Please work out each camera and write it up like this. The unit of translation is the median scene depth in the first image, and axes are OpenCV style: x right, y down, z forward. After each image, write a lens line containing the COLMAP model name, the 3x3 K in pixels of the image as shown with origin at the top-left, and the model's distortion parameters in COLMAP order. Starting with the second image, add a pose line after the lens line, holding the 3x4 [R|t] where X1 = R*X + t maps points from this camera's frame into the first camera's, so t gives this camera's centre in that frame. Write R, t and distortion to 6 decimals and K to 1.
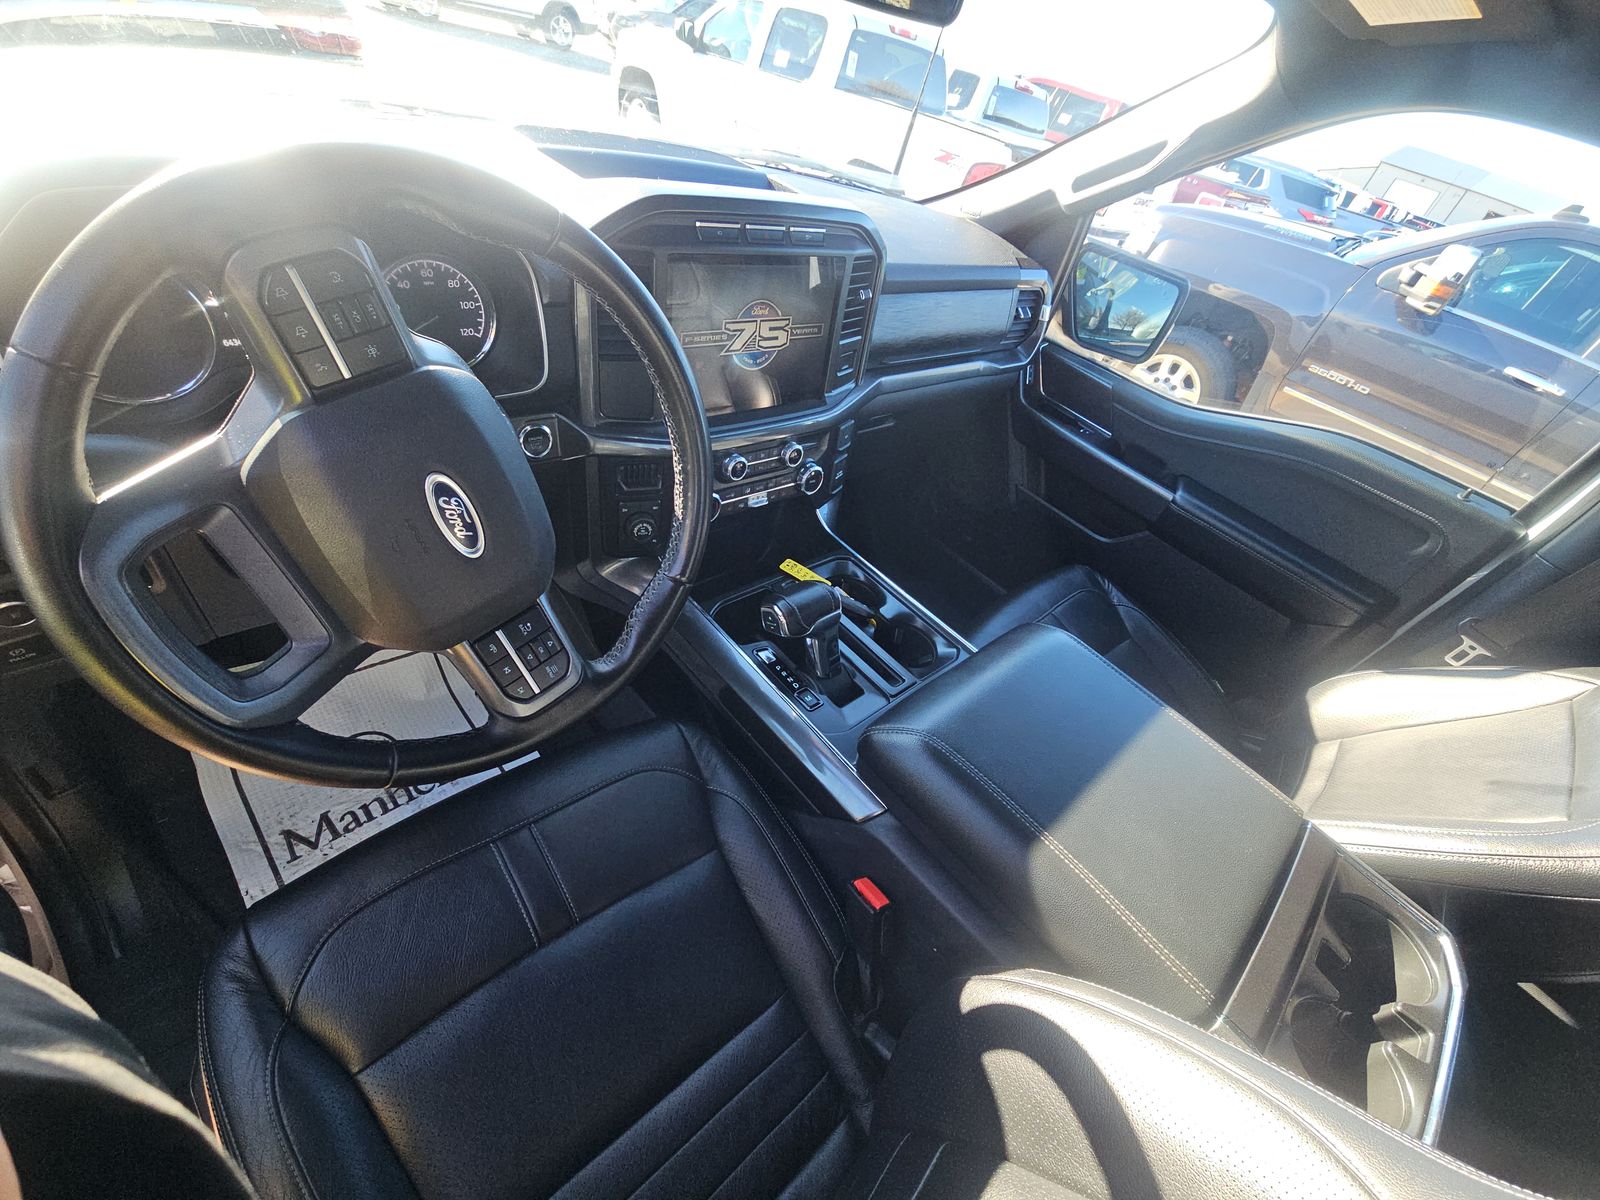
lens RADIAL K [[649.0, 0, 800.0], [0, 649.0, 600.0], [0, 0, 1]] dist [-0.011289, -0.000410]
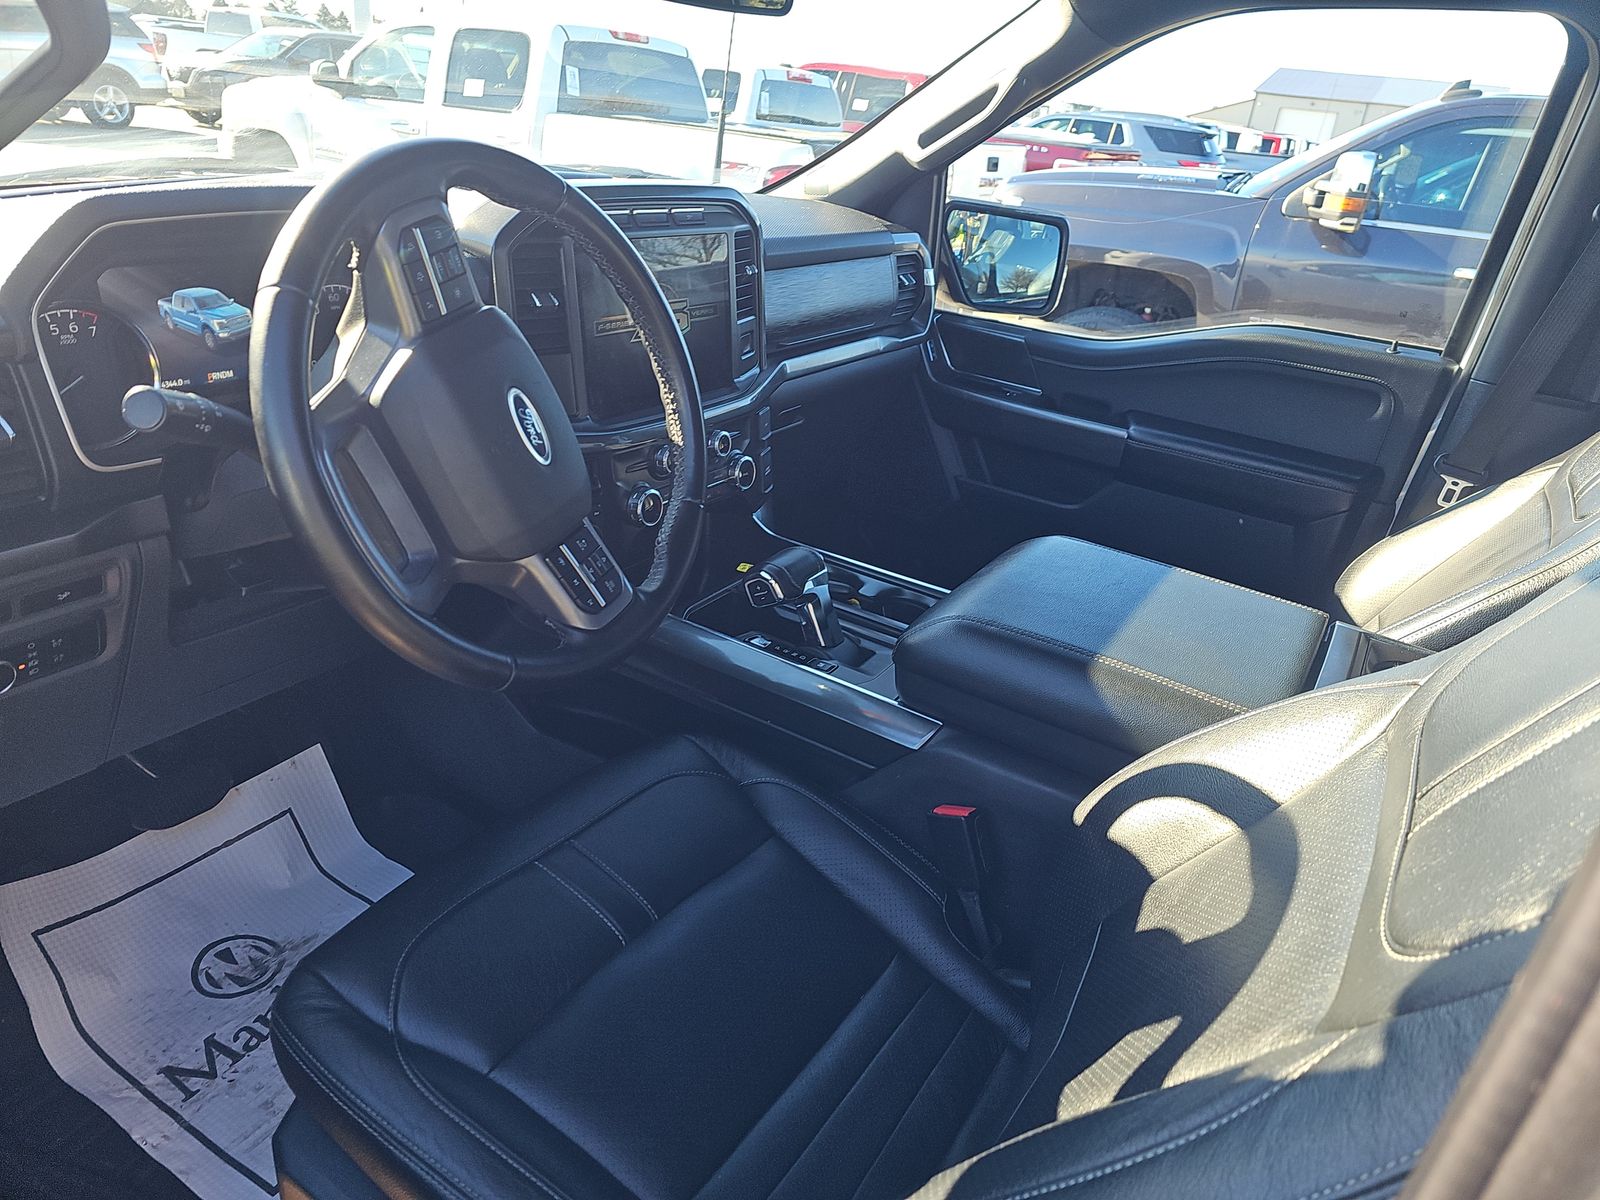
lens RADIAL K [[1068.1, 0, 806.2], [0, 1068.1, 608.5], [0, 0, 1]] dist [0.033834, -0.049927]
pose [[0.952168, -0.233880, 0.196663, -0.179819], [0.272950, 0.940310, -0.203262, 0.240464], [-0.137385, 0.247219, 0.959171, -0.278116]]
